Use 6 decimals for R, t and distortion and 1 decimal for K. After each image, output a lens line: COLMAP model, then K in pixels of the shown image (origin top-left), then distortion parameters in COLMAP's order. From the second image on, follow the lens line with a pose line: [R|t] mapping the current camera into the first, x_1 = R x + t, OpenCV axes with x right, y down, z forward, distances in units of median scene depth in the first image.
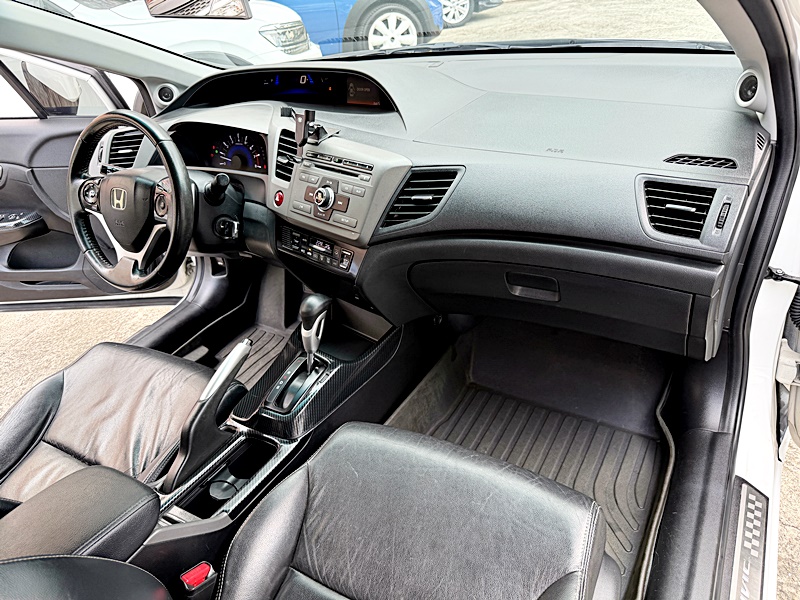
lens RADIAL K [[581.1, 0, 405.7], [0, 581.1, 317.3], [0, 0, 1]] dist [0.044256, -0.062511]
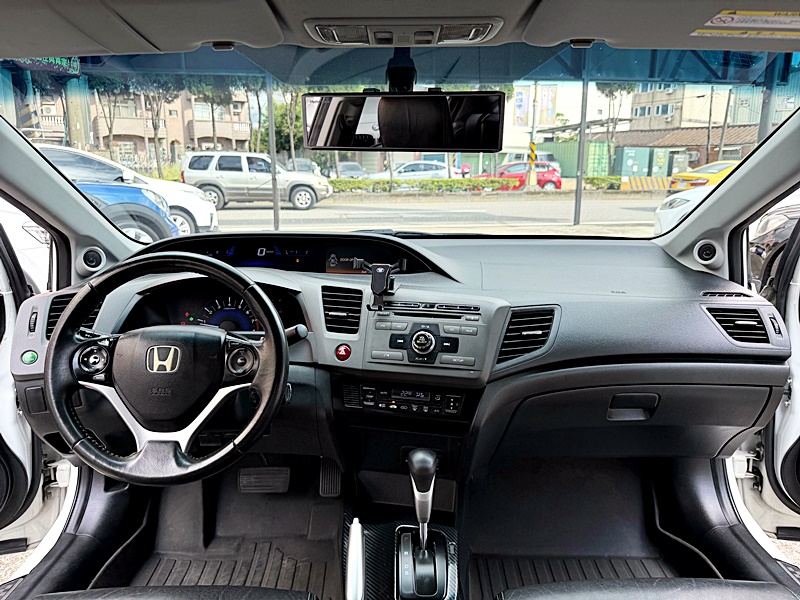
lens RADIAL K [[581.1, 0, 406.6], [0, 581.1, 304.5], [0, 0, 1]] dist [0.044256, -0.062511]
pose [[0.855715, 0.006962, 0.517401, -0.615087], [0.192914, 0.923528, -0.331481, 0.046121], [-0.480142, 0.383467, 0.788934, 0.219699]]
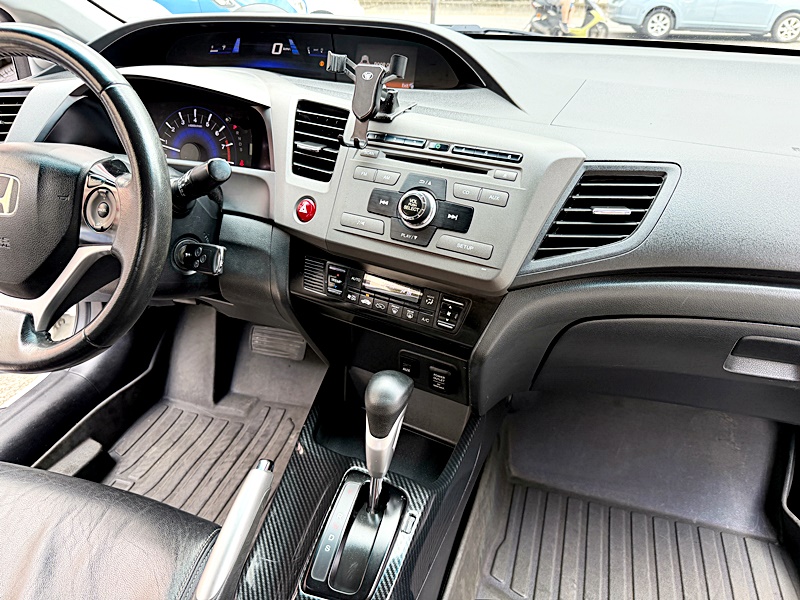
lens RADIAL K [[581.1, 0, 400.2], [0, 581.1, 310.7], [0, 0, 1]] dist [0.044256, -0.062511]
pose [[0.963091, 0.000379, 0.269177, -0.291627], [0.021112, 0.996812, -0.076940, -0.054990], [-0.268348, 0.079783, 0.960013, 0.425303]]
